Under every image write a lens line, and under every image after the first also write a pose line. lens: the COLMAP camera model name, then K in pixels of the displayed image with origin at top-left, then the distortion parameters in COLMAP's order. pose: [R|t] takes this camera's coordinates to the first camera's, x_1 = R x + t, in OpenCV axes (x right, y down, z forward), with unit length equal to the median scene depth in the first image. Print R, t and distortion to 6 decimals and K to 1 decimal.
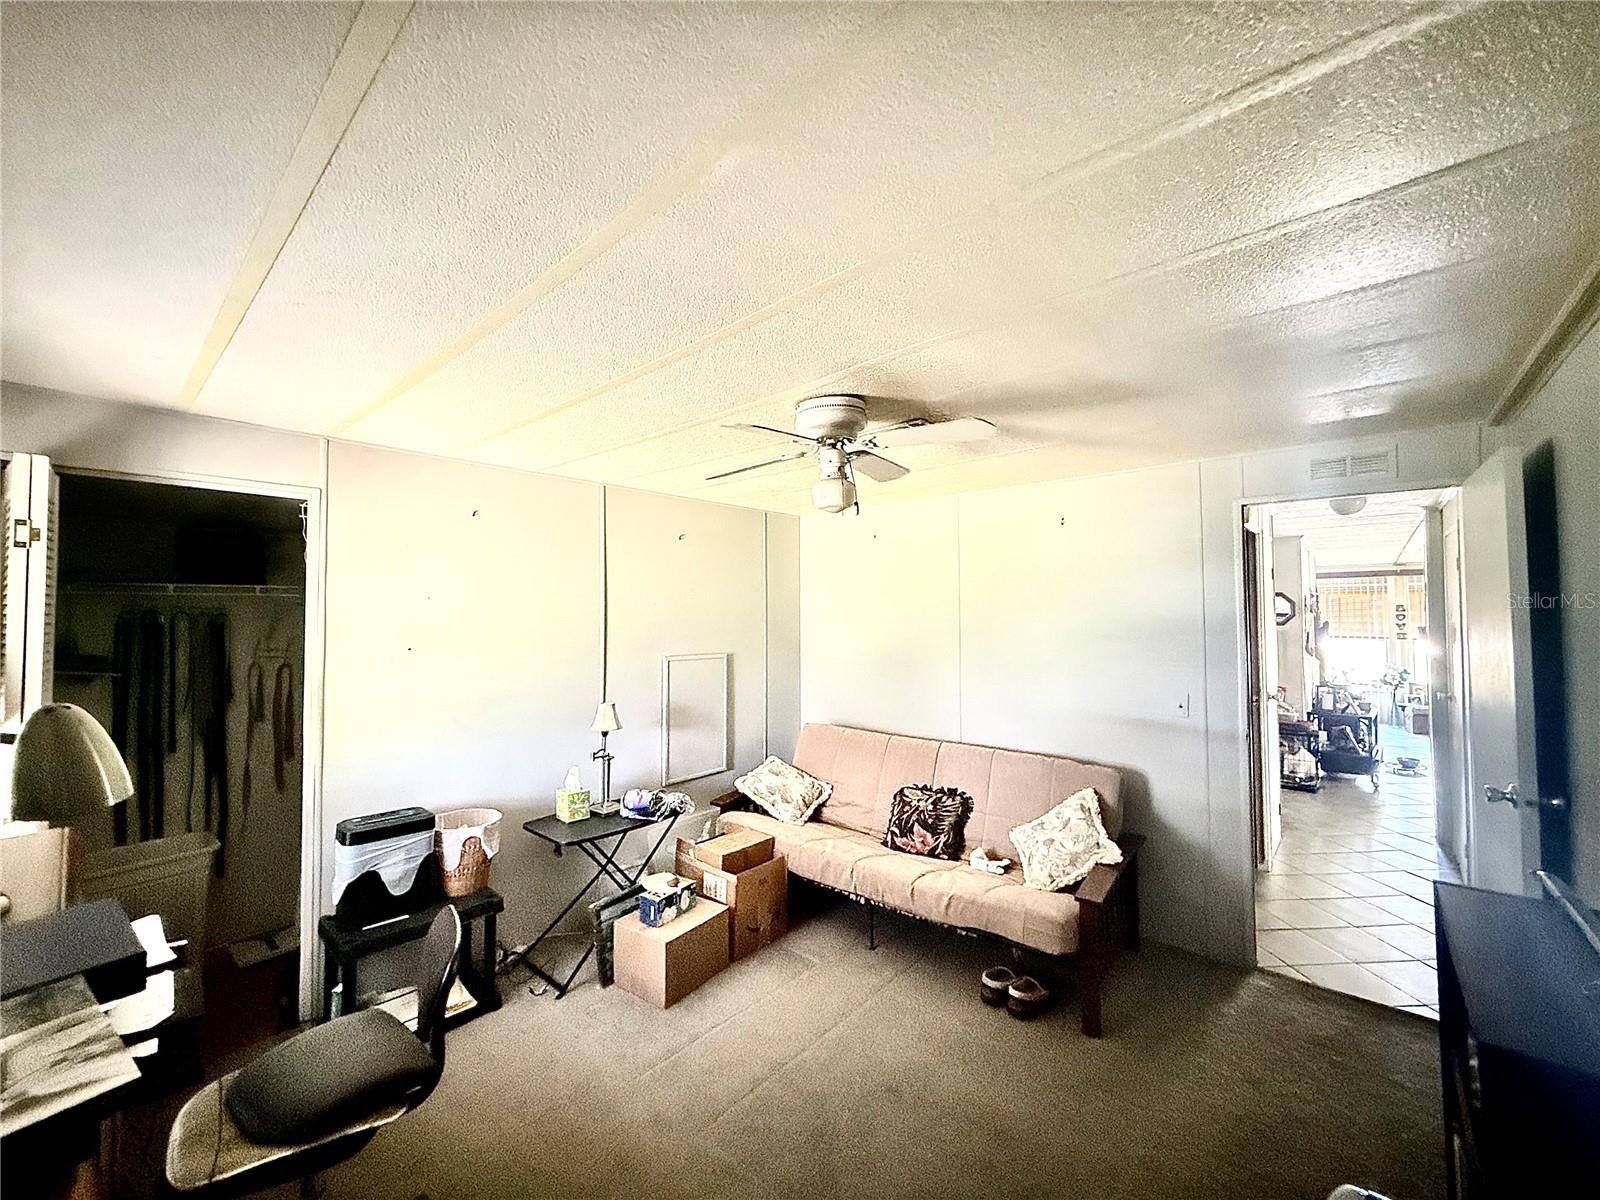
lens RADIAL K [[636.7, 0, 801.4], [0, 636.7, 596.4], [0, 0, 1]] dist [-0.000378, 0.000031]
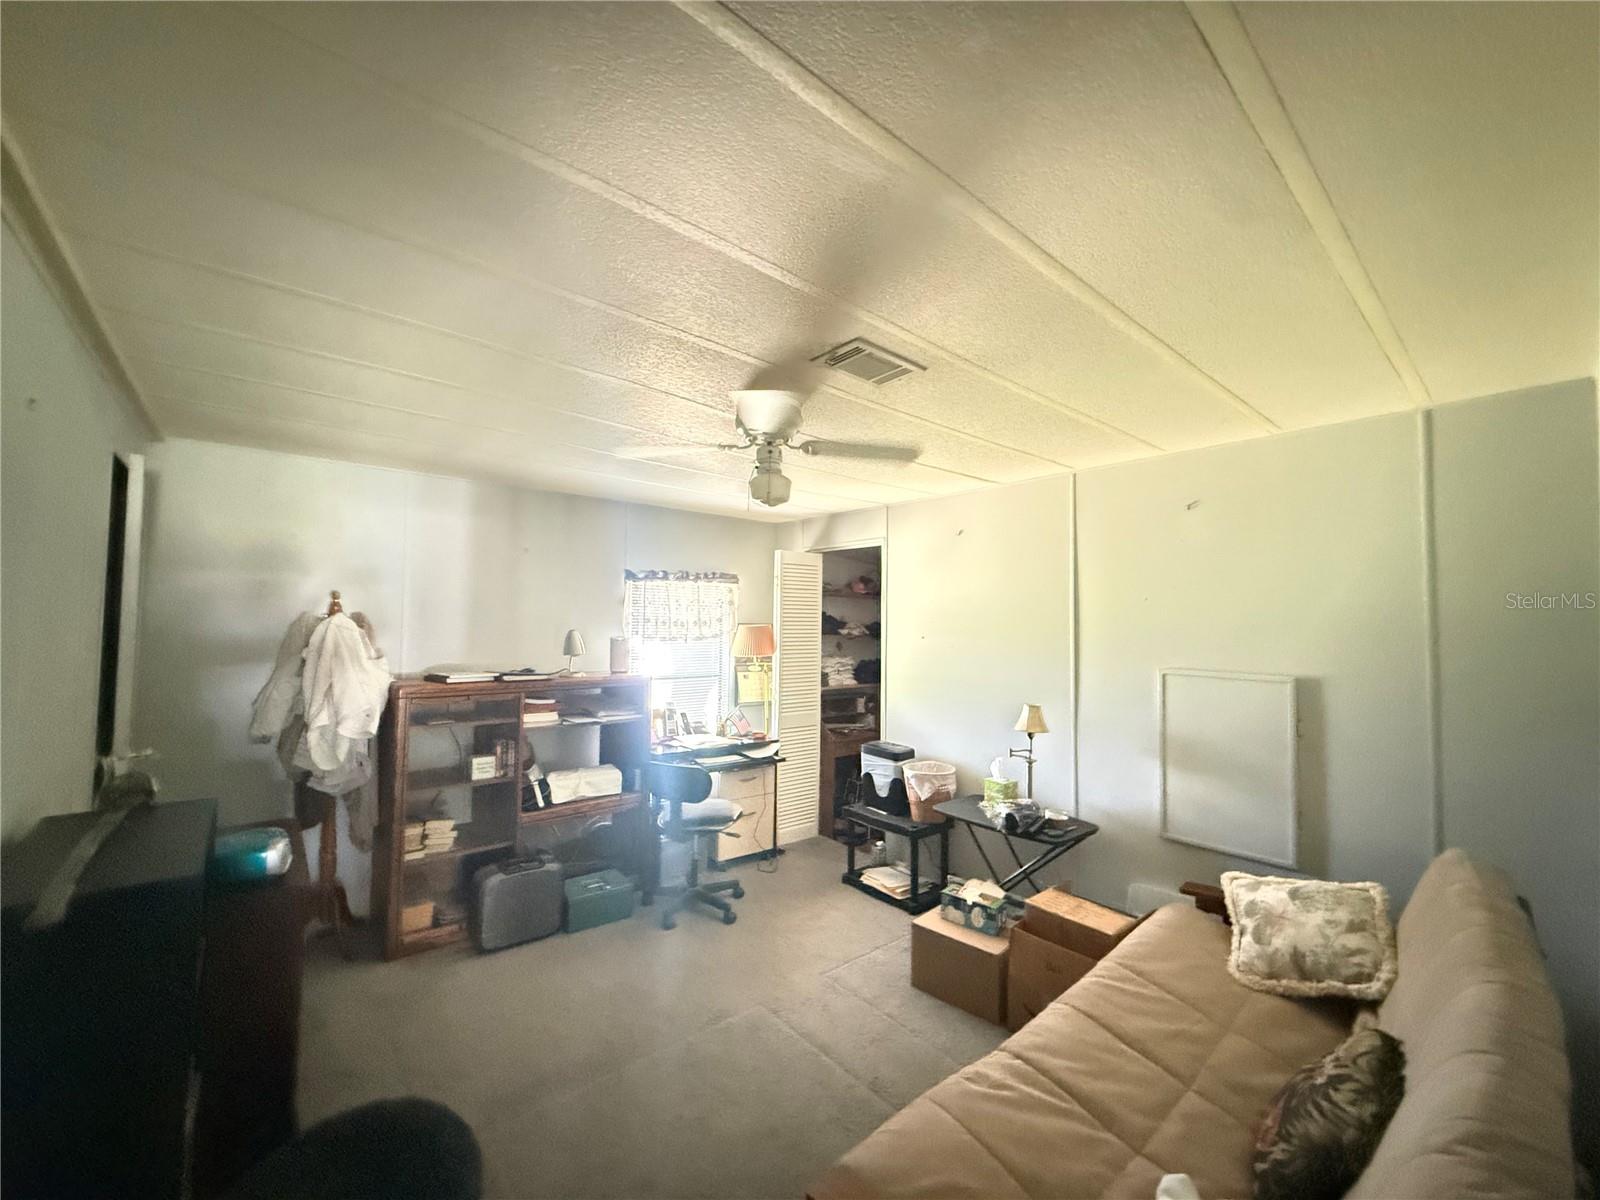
lens RADIAL K [[636.7, 0, 801.4], [0, 636.7, 596.4], [0, 0, 1]] dist [-0.000378, 0.000031]
pose [[-0.140619, -0.044562, -0.989060, 0.607066], [0.009784, 0.998875, -0.046395, 0.039838], [0.990015, -0.016201, -0.140025, 0.679463]]
